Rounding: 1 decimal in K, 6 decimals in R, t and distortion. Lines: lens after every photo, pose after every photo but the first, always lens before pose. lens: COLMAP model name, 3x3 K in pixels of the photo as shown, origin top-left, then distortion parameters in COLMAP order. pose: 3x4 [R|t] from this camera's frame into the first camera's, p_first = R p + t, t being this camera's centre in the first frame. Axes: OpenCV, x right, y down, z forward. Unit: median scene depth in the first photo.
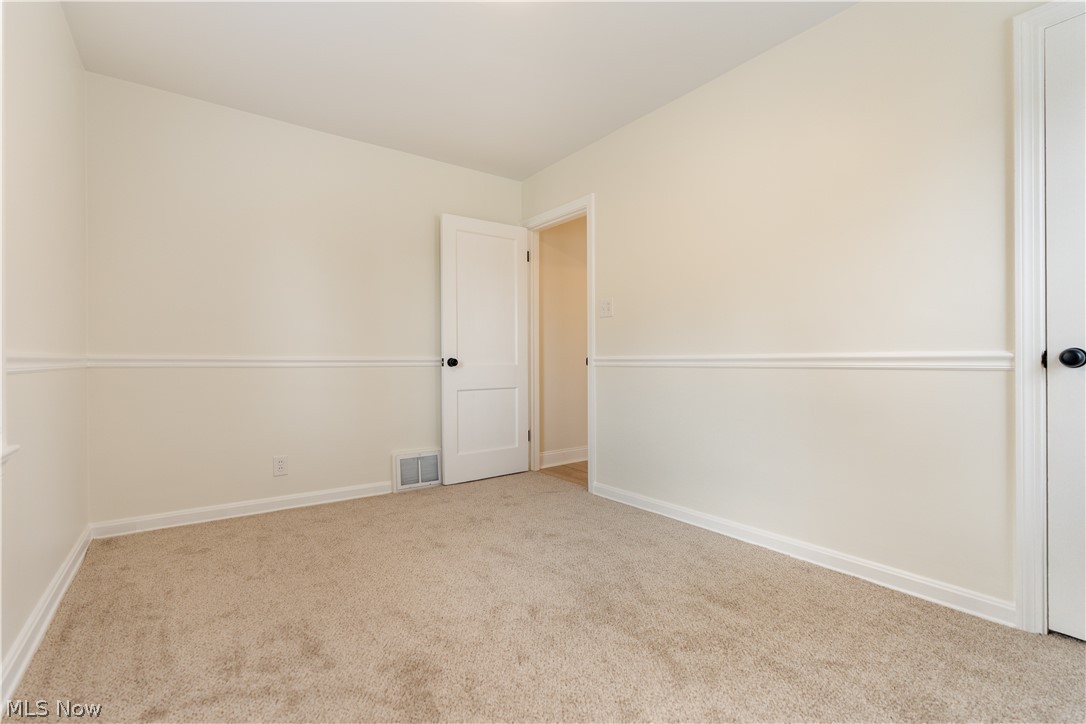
lens RADIAL K [[494.8, 0, 541.1], [0, 494.8, 356.8], [0, 0, 1]] dist [0.000026, -0.000276]
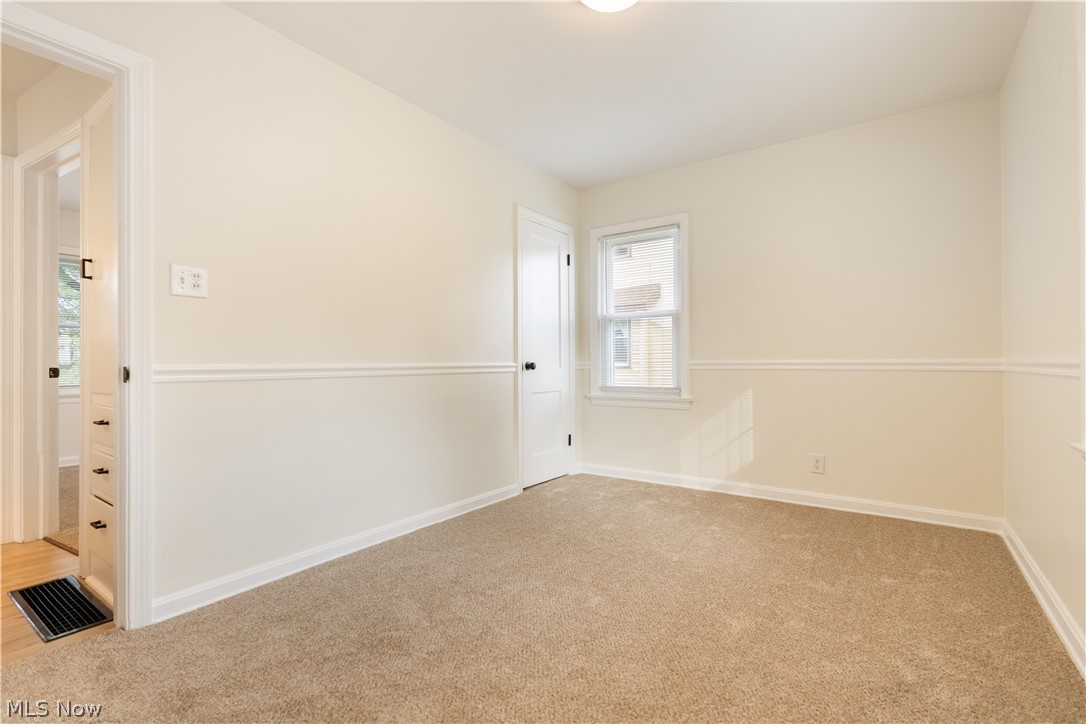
lens RADIAL K [[492.7, 0, 545.8], [0, 492.7, 365.5], [0, 0, 1]] dist [0.000307, 0.000058]
pose [[-0.315953, 0.011420, 0.948706, -0.830501], [0.010043, 0.999912, -0.008692, 0.013780], [-0.948722, 0.006782, -0.316040, 1.195892]]
